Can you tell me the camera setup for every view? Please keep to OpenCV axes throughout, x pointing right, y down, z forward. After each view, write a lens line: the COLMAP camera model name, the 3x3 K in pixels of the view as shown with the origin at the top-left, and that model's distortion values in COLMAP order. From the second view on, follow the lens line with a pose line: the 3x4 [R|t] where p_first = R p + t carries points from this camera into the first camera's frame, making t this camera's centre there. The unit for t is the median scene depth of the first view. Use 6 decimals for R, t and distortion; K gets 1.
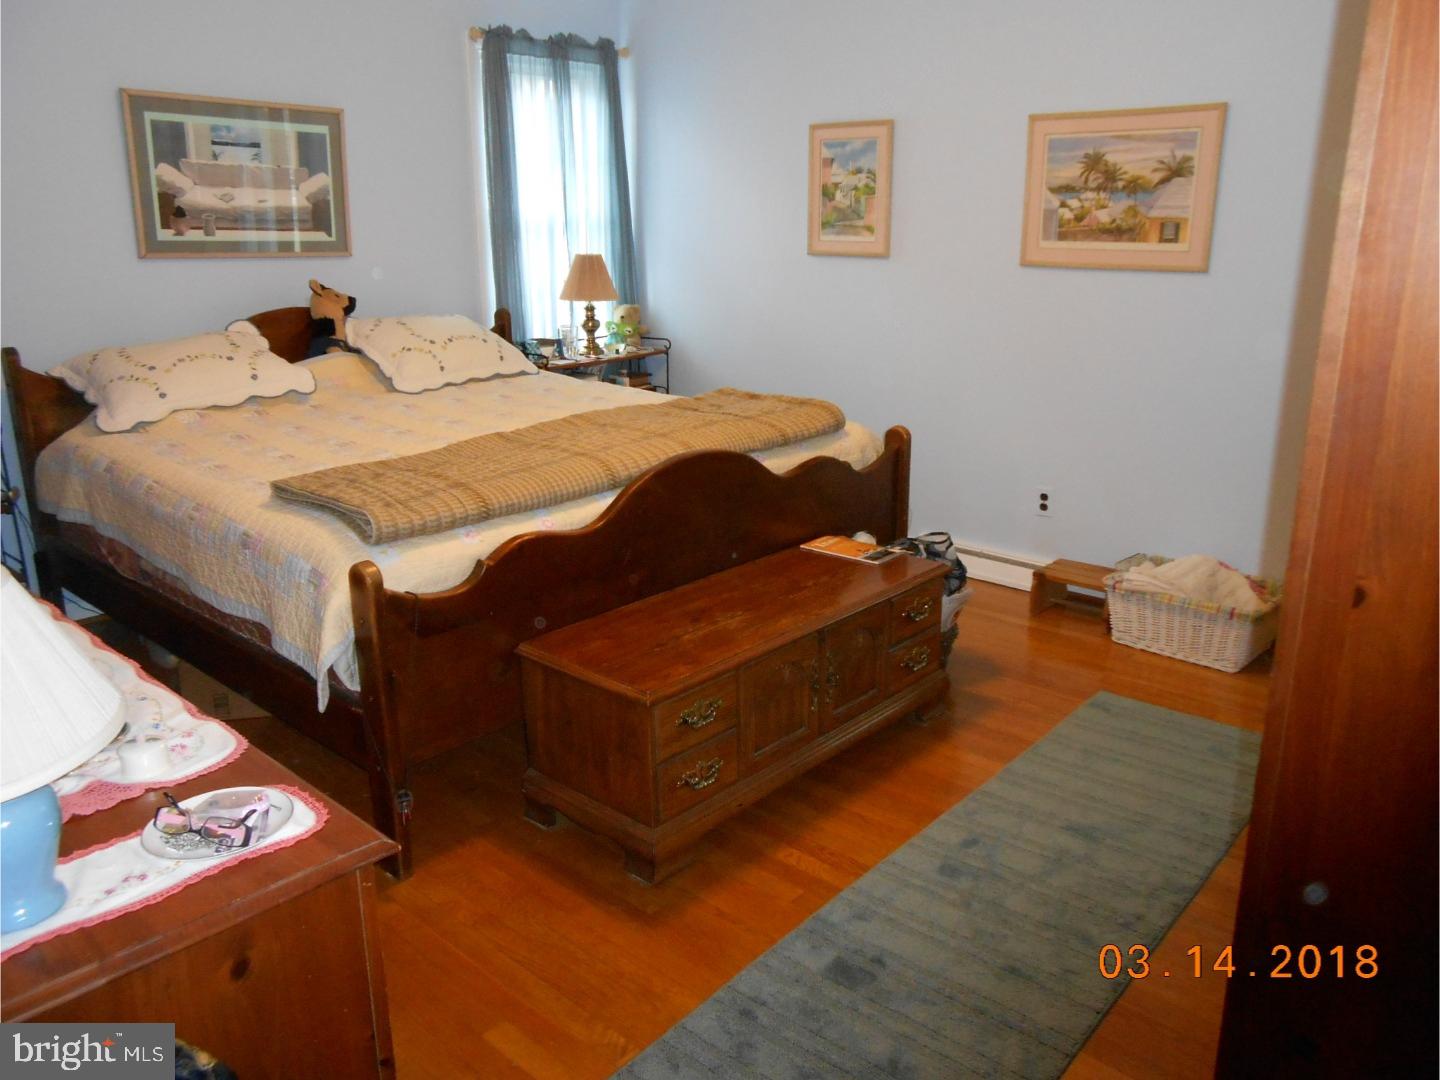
lens RADIAL K [[1102.3, 0, 723.4], [0, 1102.3, 545.9], [0, 0, 1]] dist [-0.053940, 0.063469]
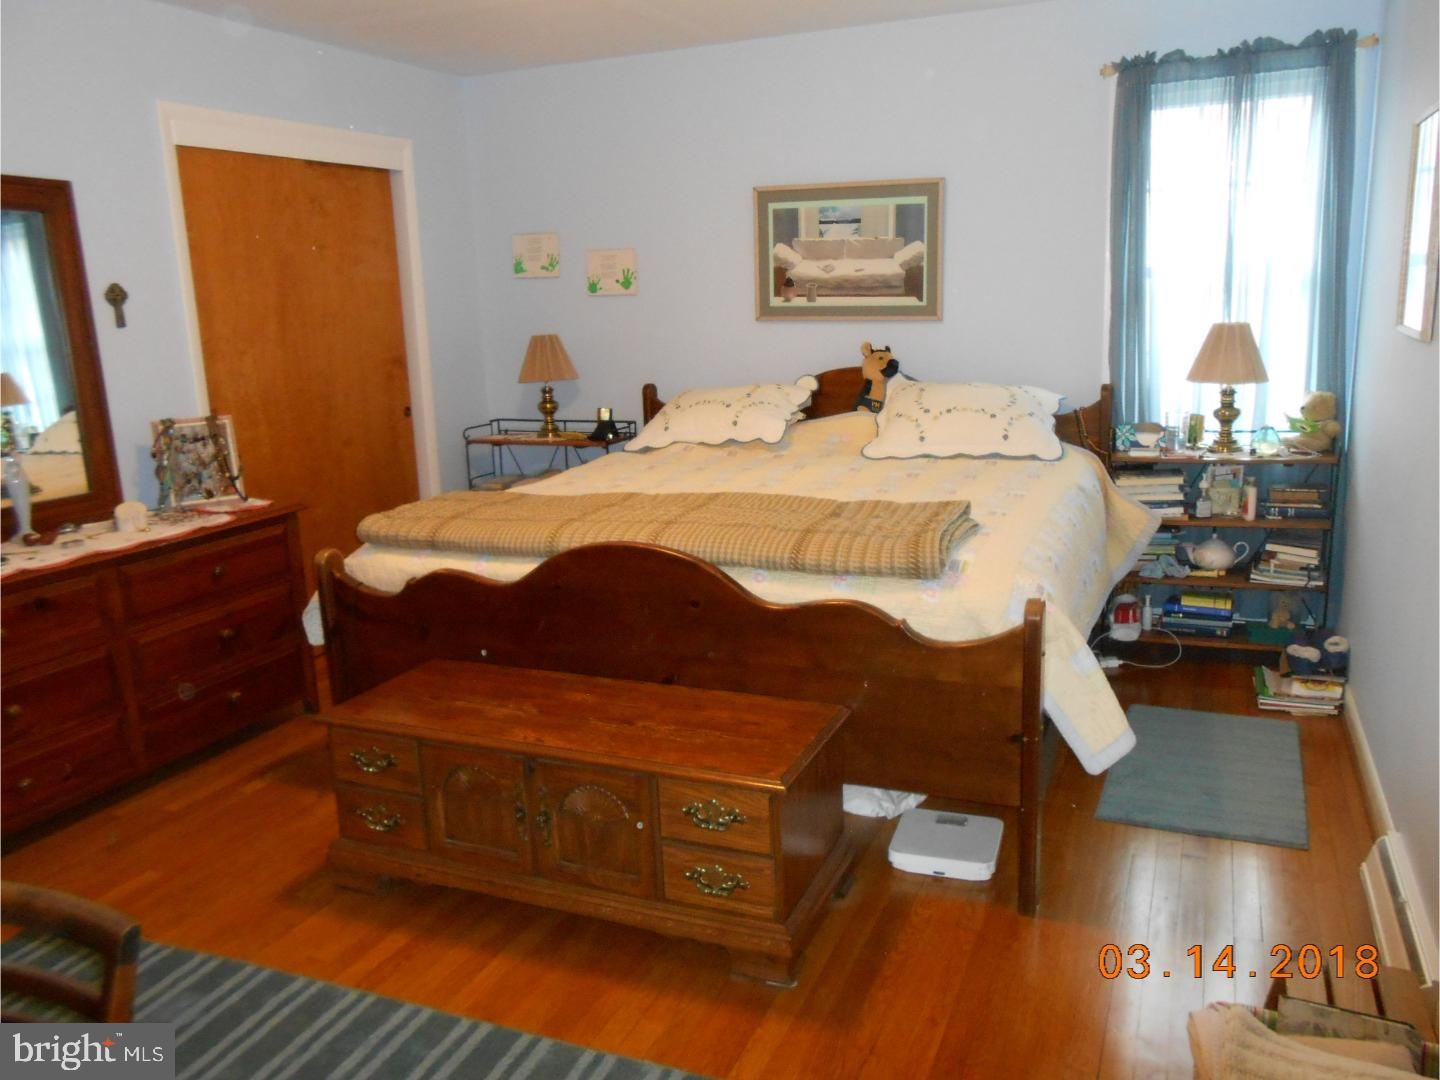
lens RADIAL K [[1102.3, 0, 721.9], [0, 1102.3, 537.7], [0, 0, 1]] dist [-0.053940, 0.063469]
pose [[0.328073, 0.196720, -0.923942, 0.616467], [-0.238512, 0.963637, 0.120481, -0.158710], [0.914046, 0.180845, 0.363064, 0.527299]]
